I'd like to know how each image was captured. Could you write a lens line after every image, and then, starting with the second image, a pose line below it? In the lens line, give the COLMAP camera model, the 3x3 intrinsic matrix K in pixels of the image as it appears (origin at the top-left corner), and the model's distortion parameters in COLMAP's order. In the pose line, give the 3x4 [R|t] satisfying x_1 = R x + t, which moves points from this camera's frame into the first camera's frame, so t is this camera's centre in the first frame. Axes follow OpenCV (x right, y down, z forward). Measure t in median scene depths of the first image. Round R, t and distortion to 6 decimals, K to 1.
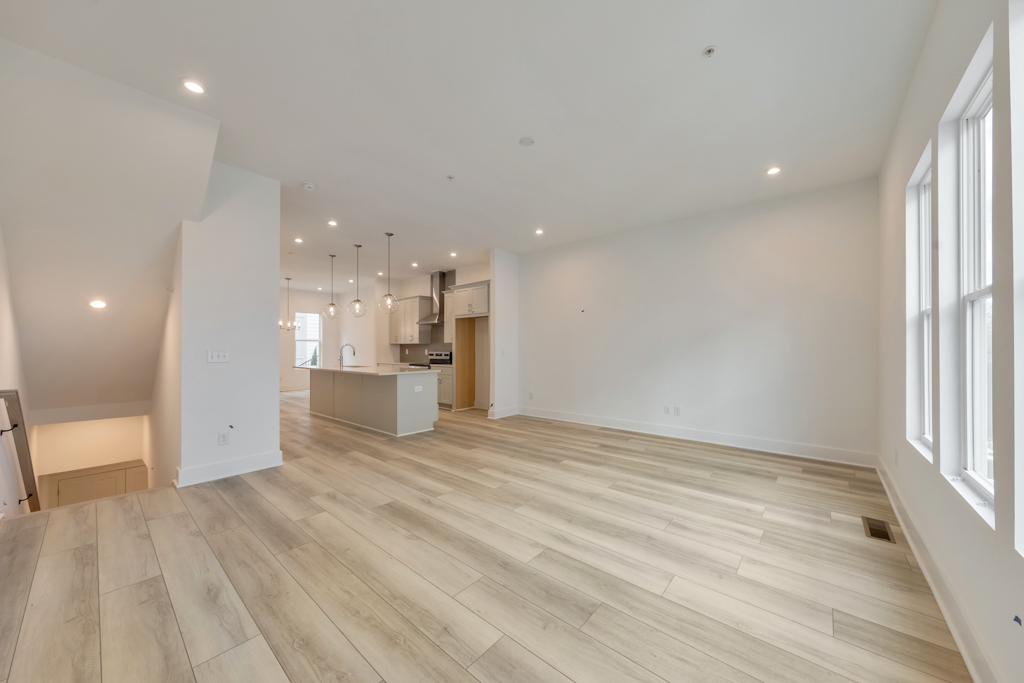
lens RADIAL K [[353.5, 0, 514.7], [0, 353.5, 354.9], [0, 0, 1]] dist [0.002022, 0.000075]
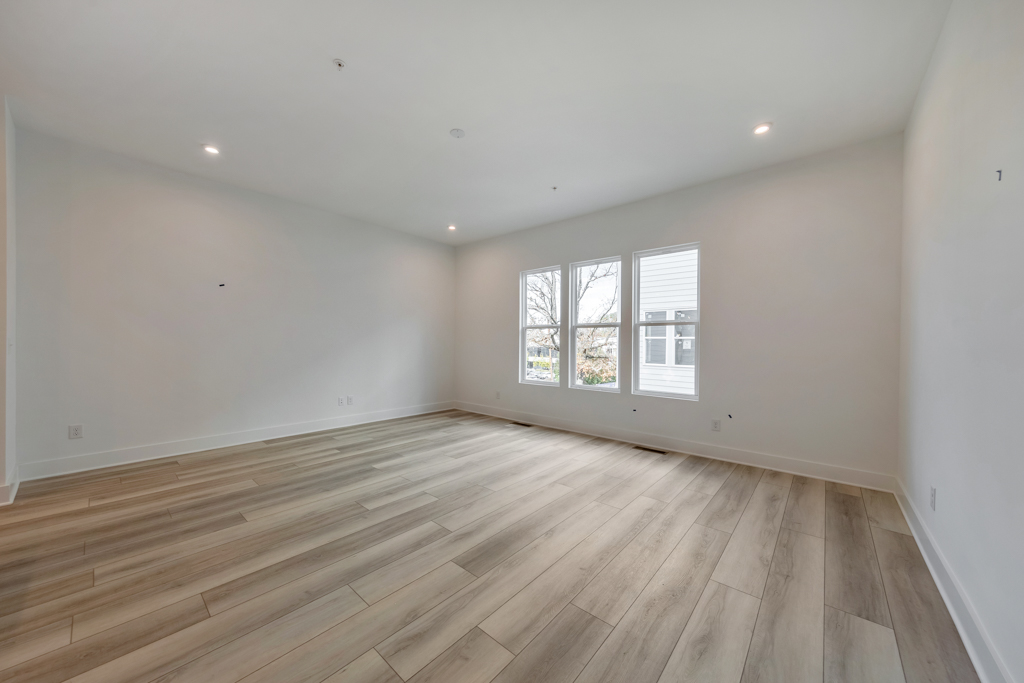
lens RADIAL K [[377.4, 0, 513.4], [0, 377.4, 335.3], [0, 0, 1]] dist [0.001183, -0.000696]
pose [[-0.001101, 0.021000, 0.999779, -1.023278], [0.010906, 0.999720, -0.020986, 0.001817], [-0.999940, 0.010881, -0.001330, 0.850005]]
